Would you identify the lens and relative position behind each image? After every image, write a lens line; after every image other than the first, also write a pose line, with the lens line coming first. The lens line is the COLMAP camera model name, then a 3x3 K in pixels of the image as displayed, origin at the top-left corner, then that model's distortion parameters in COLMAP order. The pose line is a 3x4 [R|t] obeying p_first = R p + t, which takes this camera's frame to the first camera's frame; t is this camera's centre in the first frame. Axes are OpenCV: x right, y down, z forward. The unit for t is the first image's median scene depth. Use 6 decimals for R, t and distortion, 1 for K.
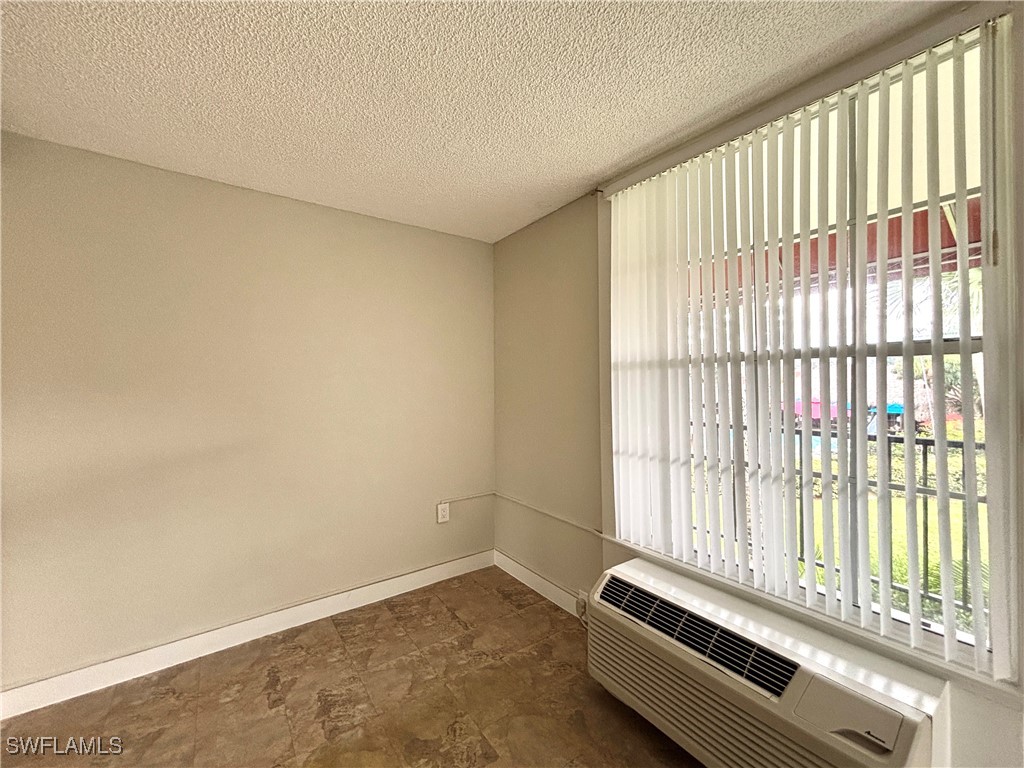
lens RADIAL K [[411.9, 0, 514.7], [0, 411.9, 382.3], [0, 0, 1]] dist [0.001401, 0.000097]
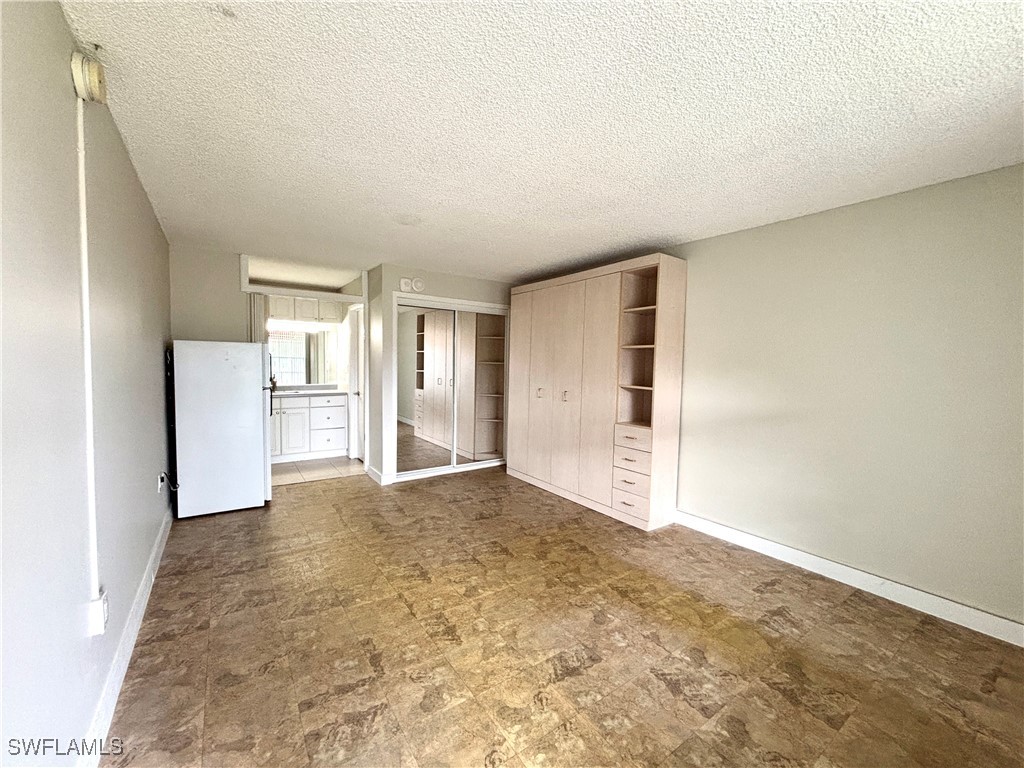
lens RADIAL K [[411.9, 0, 514.0], [0, 411.9, 385.4], [0, 0, 1]] dist [0.001401, 0.000097]
pose [[-0.014059, 0.057329, -0.998256, 0.763204], [-0.017261, 0.998192, 0.057569, -0.004298], [0.999752, 0.018040, -0.013044, 0.144216]]
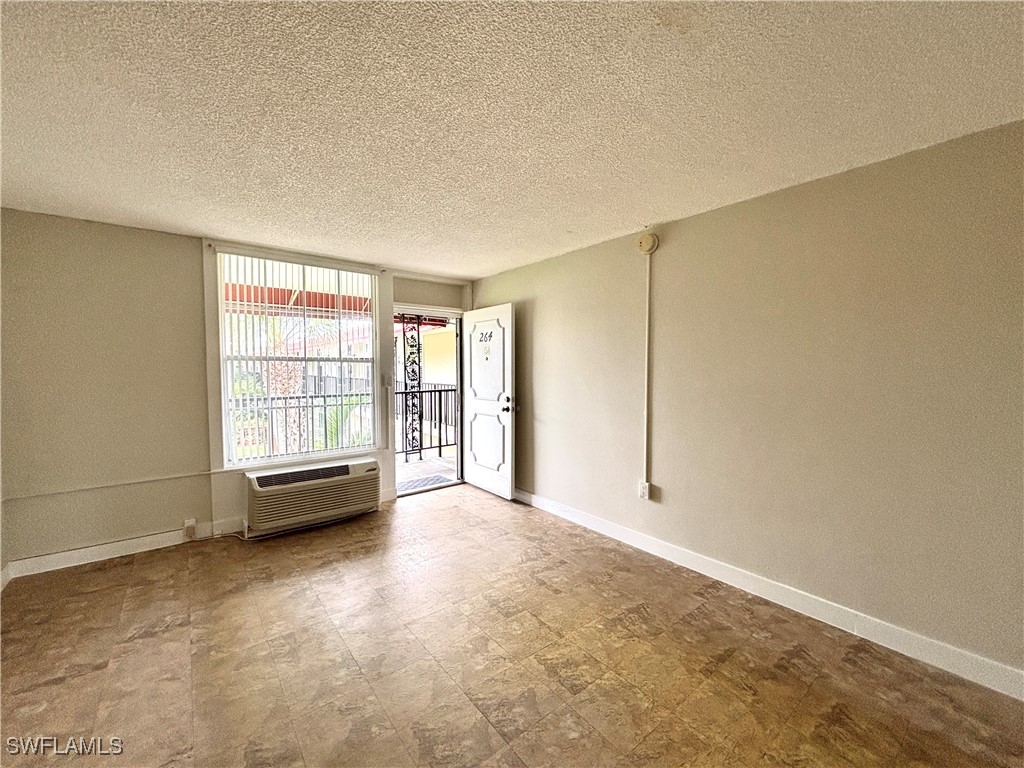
lens RADIAL K [[411.9, 0, 511.8], [0, 411.9, 383.5], [0, 0, 1]] dist [0.001401, 0.000097]
pose [[-0.044954, -0.040832, 0.998154, -1.554320], [-0.000691, 0.999165, 0.040842, -0.010649], [-0.998989, 0.001147, -0.044944, -0.029356]]
